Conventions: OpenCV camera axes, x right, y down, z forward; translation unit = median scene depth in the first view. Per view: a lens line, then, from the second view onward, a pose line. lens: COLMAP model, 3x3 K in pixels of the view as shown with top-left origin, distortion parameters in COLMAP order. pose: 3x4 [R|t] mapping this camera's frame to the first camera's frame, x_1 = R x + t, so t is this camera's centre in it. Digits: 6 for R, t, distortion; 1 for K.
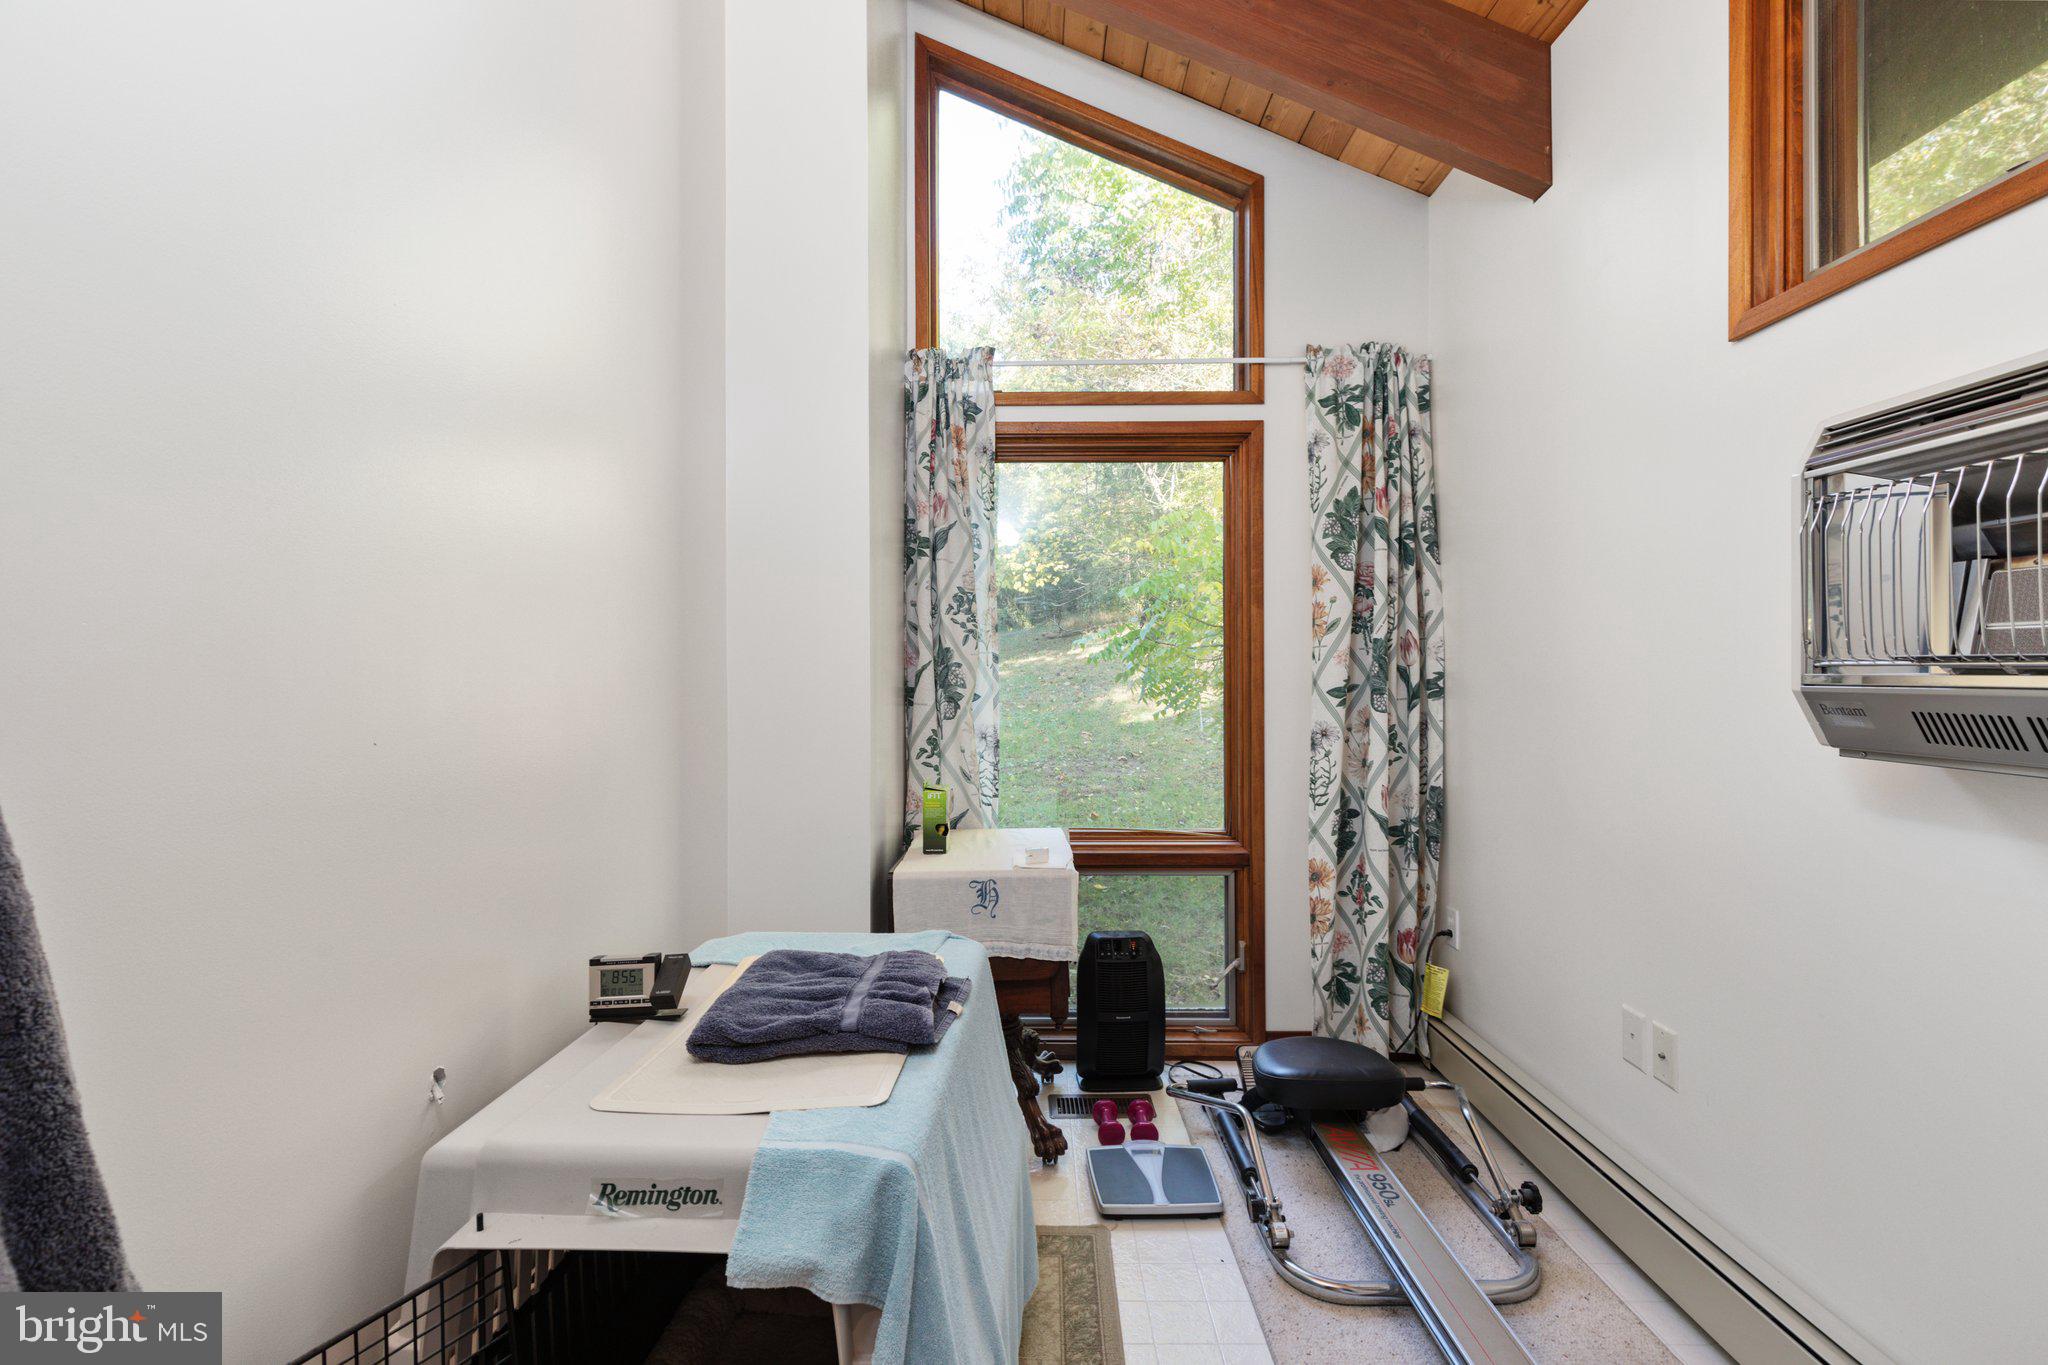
lens RADIAL K [[956.2, 0, 1027.8], [0, 956.2, 676.9], [0, 0, 1]] dist [-0.001648, -0.000325]
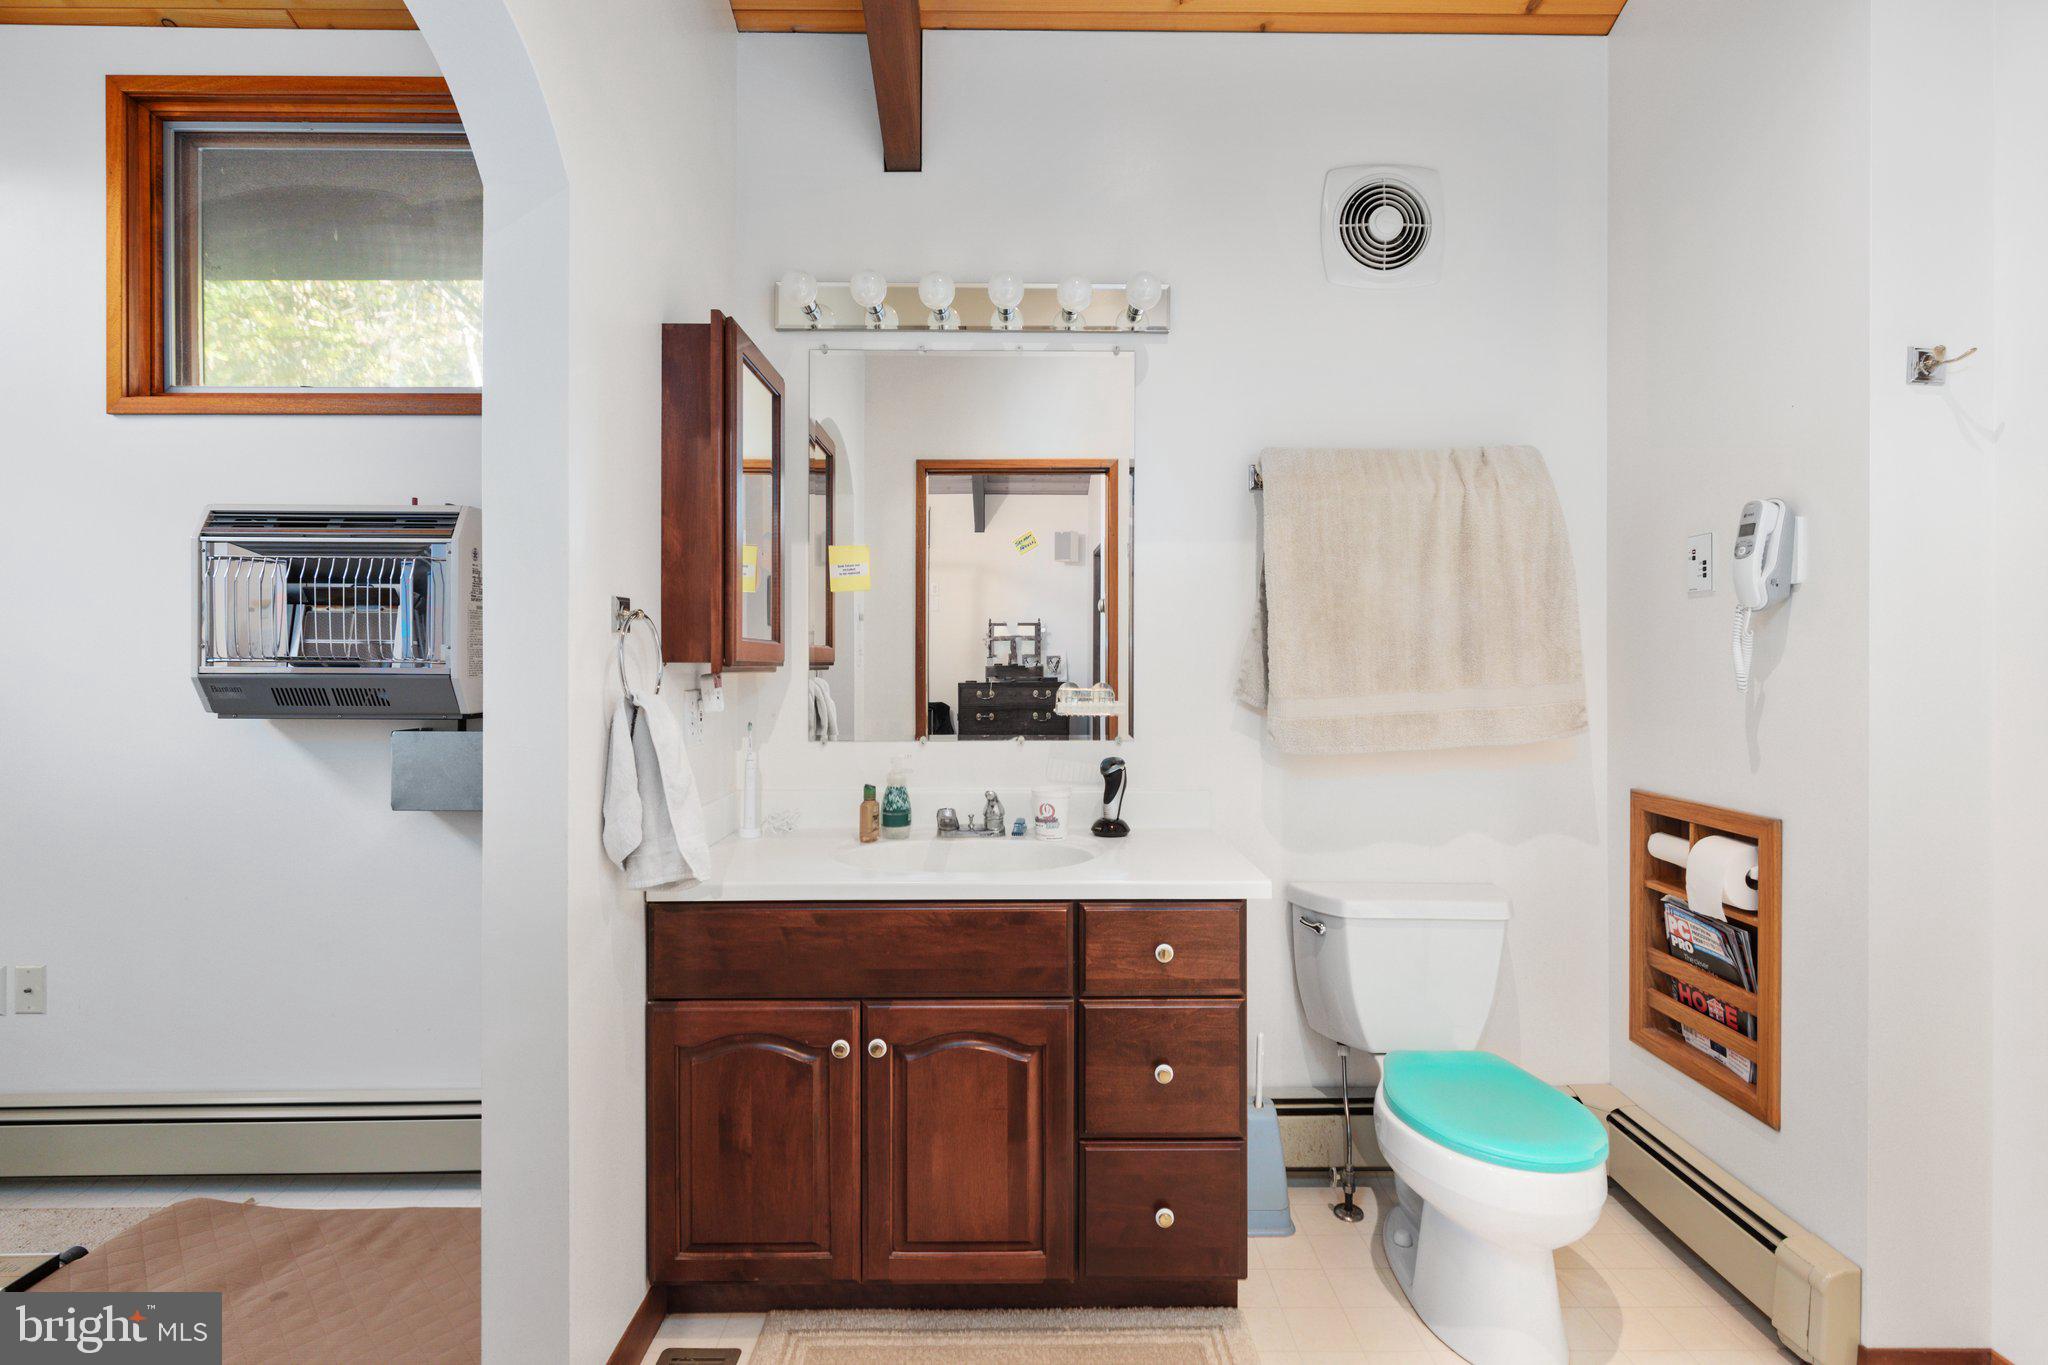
lens RADIAL K [[1038.7, 0, 1026.0], [0, 1038.7, 674.3], [0, 0, 1]] dist [-0.004192, -0.002090]
pose [[0.036739, -0.007233, 0.999299, -0.916108], [0.001472, 0.999973, 0.007184, -0.000894], [-0.999324, 0.001207, 0.036748, -0.452856]]
